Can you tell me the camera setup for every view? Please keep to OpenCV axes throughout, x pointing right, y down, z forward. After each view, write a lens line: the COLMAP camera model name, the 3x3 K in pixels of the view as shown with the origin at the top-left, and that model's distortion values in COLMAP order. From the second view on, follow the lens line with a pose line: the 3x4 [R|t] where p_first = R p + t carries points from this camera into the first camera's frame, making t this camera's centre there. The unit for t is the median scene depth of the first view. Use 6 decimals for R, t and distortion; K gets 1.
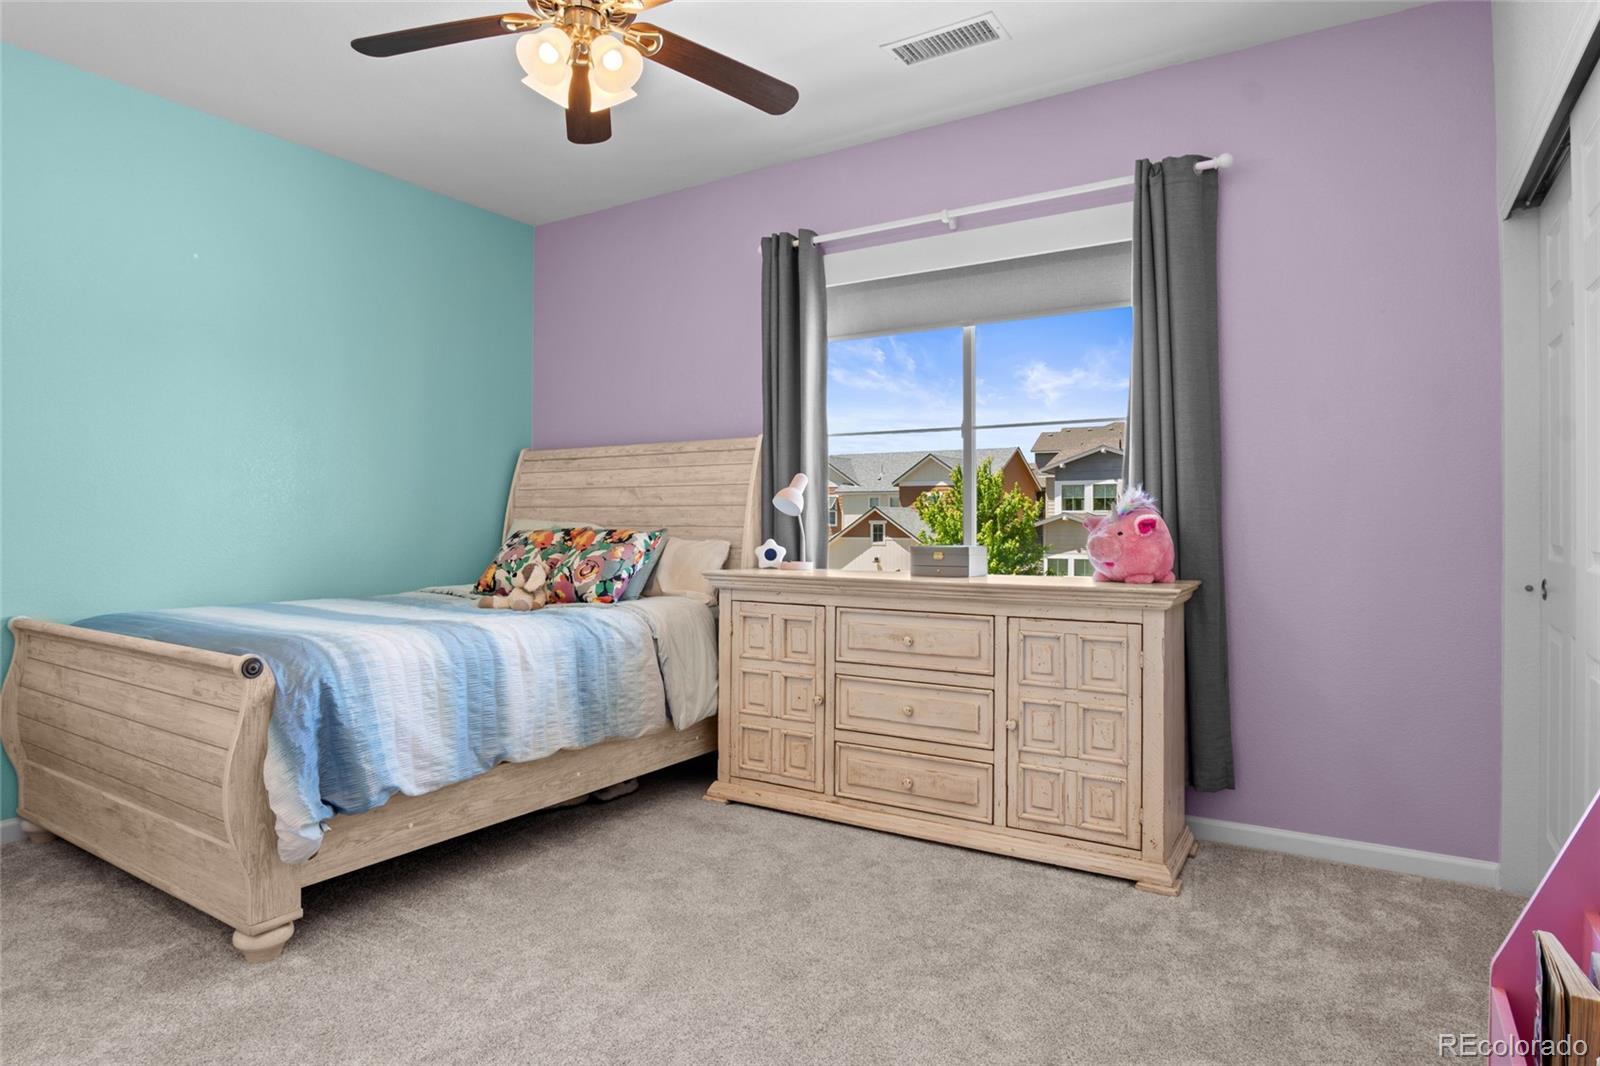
lens RADIAL K [[894.1, 0, 795.8], [0, 894.1, 509.5], [0, 0, 1]] dist [-0.022312, 0.001807]
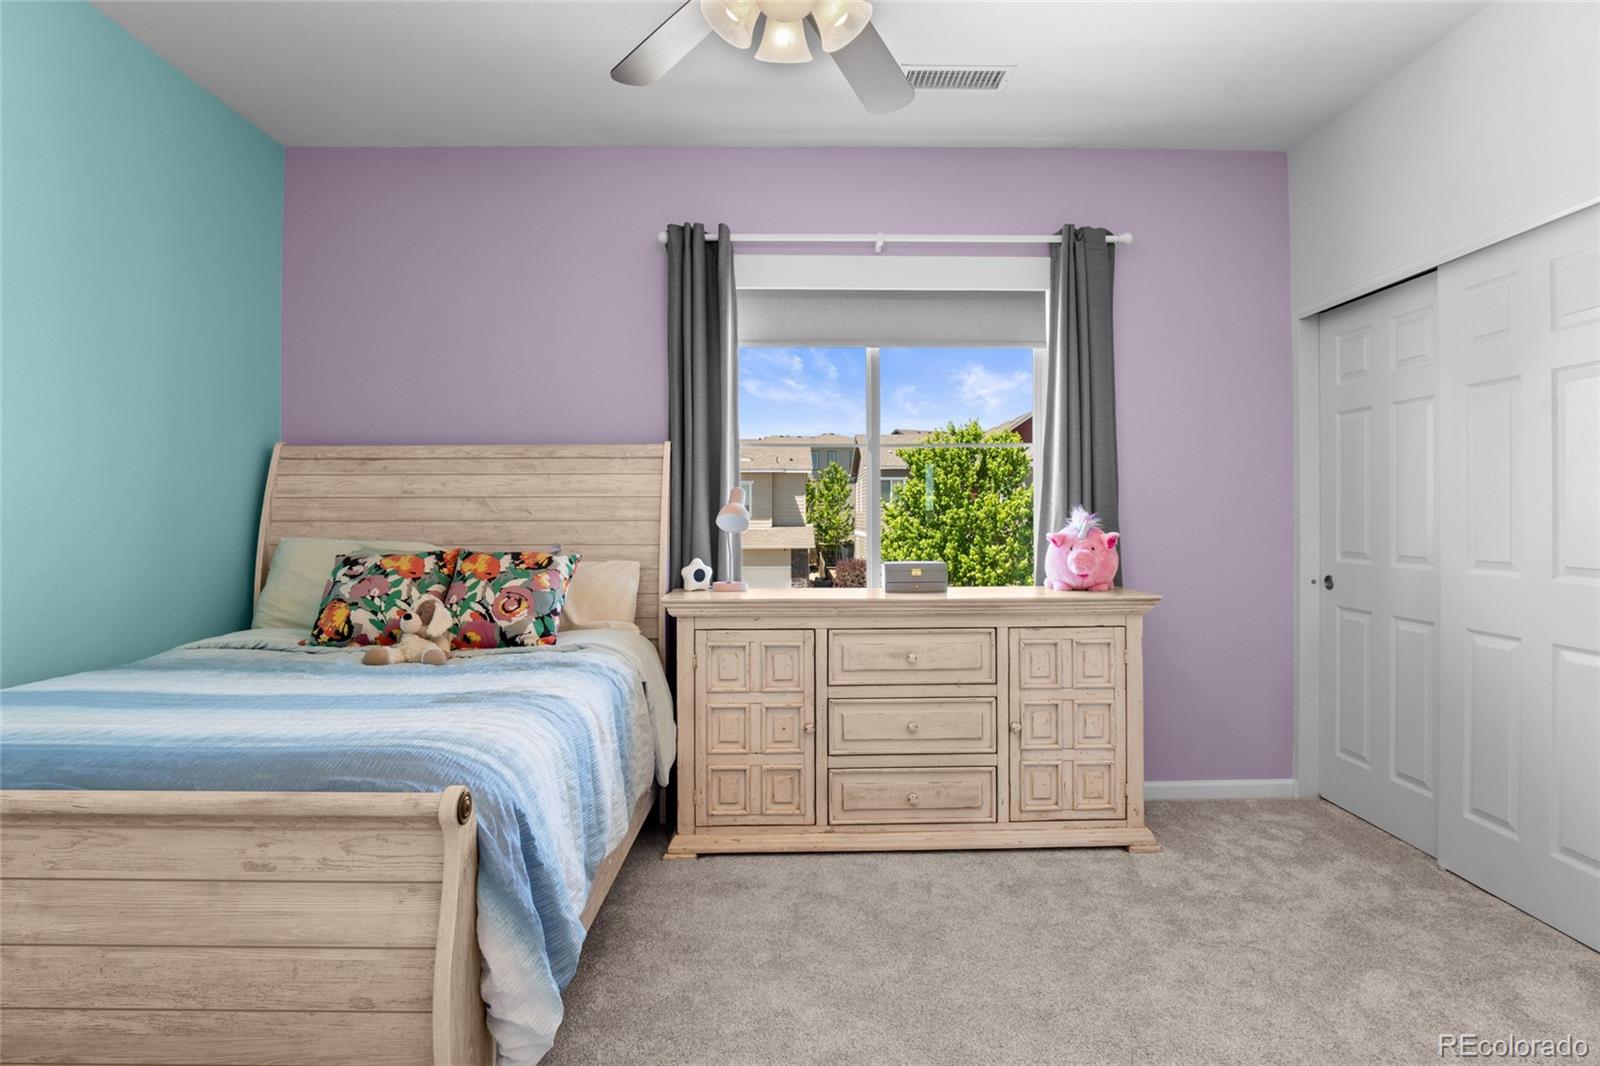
lens RADIAL K [[869.6, 0, 801.8], [0, 869.6, 506.7], [0, 0, 1]] dist [-0.022430, 0.000782]
pose [[0.835361, 0.002231, 0.549697, -0.494142], [-0.003041, 0.999995, 0.000563, -0.023513], [-0.549693, -0.002142, 0.835364, 0.233441]]
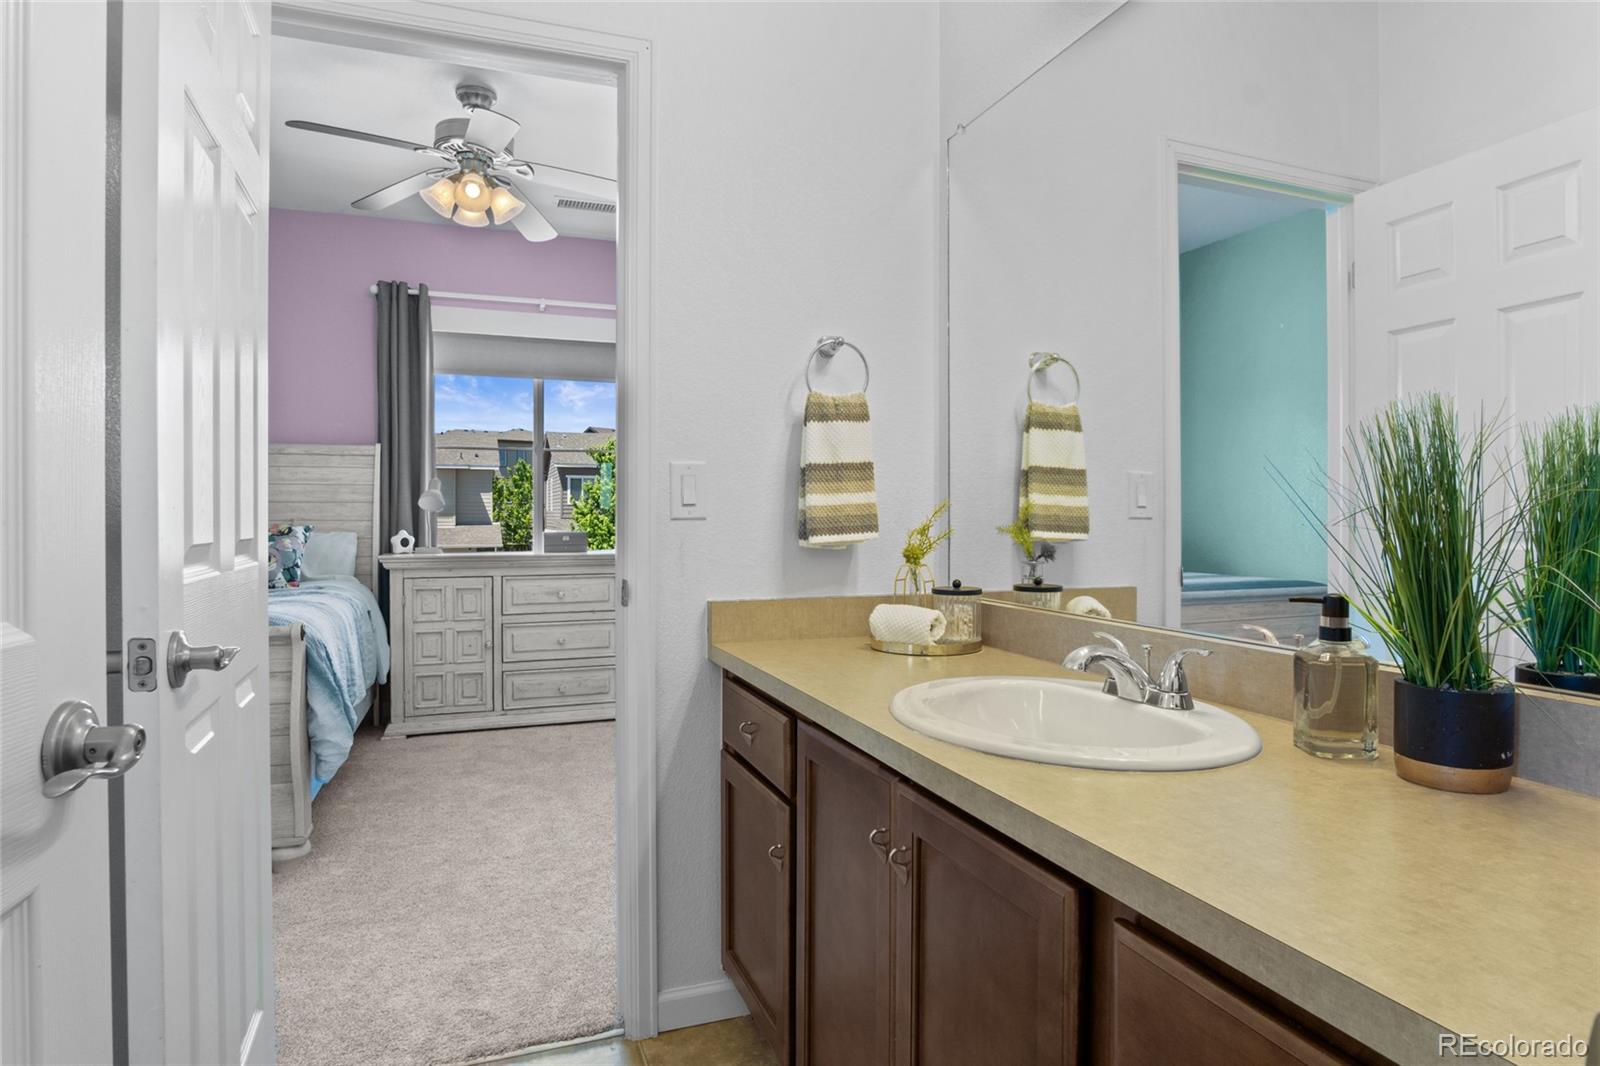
lens RADIAL K [[882.3, 0, 795.8], [0, 882.3, 522.1], [0, 0, 1]] dist [-0.030443, 0.000139]
pose [[0.607461, -0.007979, 0.794309, -0.771786], [-0.008047, 0.999836, 0.016197, -0.002605], [-0.794308, -0.016231, 0.607298, -0.204041]]
